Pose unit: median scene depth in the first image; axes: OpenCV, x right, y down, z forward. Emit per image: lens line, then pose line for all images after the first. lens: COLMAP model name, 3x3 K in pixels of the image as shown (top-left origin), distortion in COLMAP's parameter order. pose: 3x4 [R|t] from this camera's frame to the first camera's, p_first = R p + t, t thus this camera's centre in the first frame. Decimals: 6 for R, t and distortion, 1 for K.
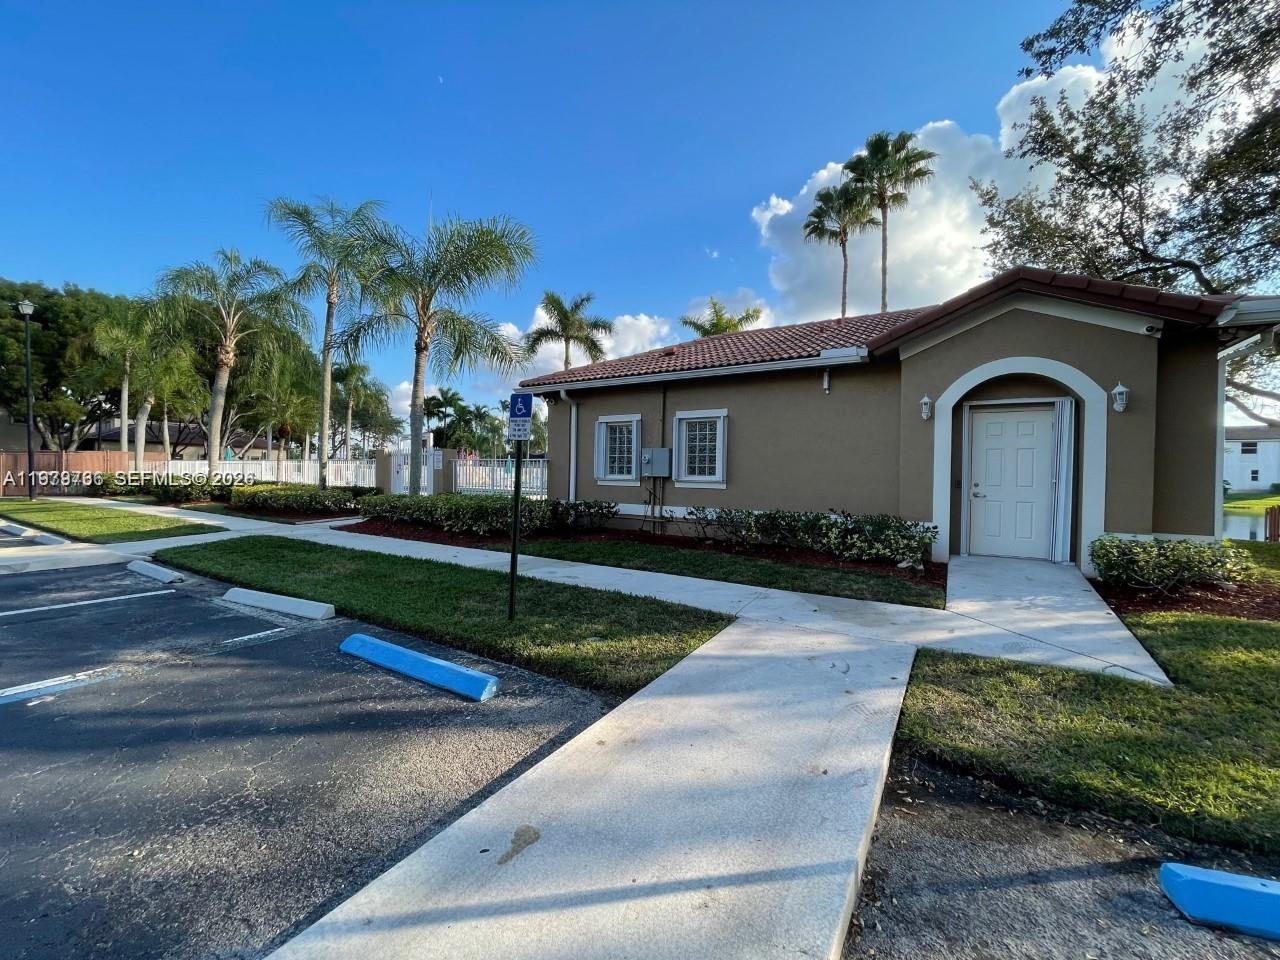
lens RADIAL K [[518.3, 0, 632.2], [0, 518.3, 476.8], [0, 0, 1]] dist [-0.001104, 0.000203]
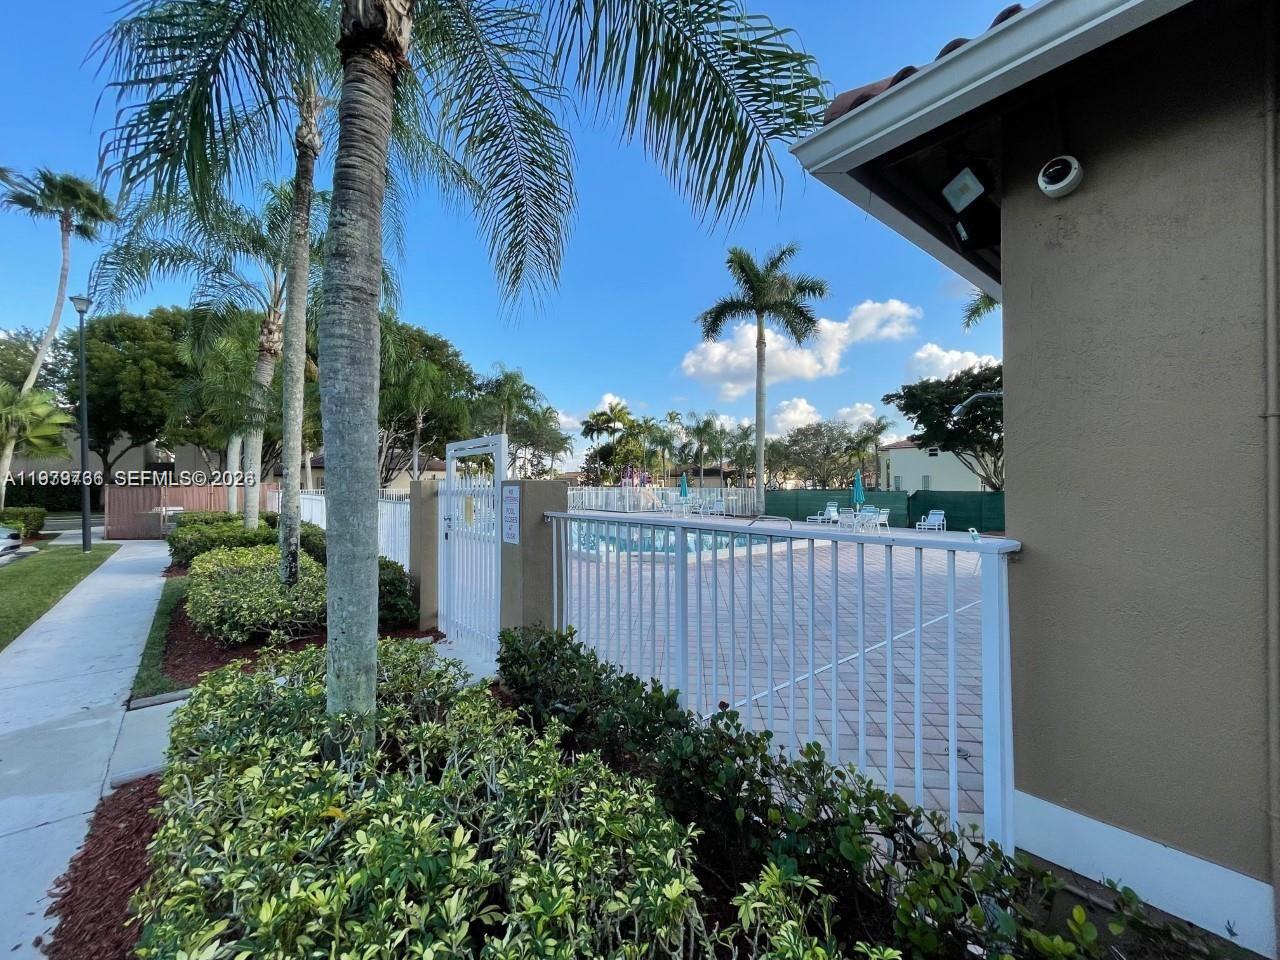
lens RADIAL K [[518.3, 0, 632.2], [0, 518.3, 476.8], [0, 0, 1]] dist [-0.001104, 0.000203]
pose [[0.949034, -0.020965, -0.314475, -0.063290], [0.013434, 0.999569, -0.026095, -0.014986], [0.314887, 0.020541, 0.948907, 0.227384]]
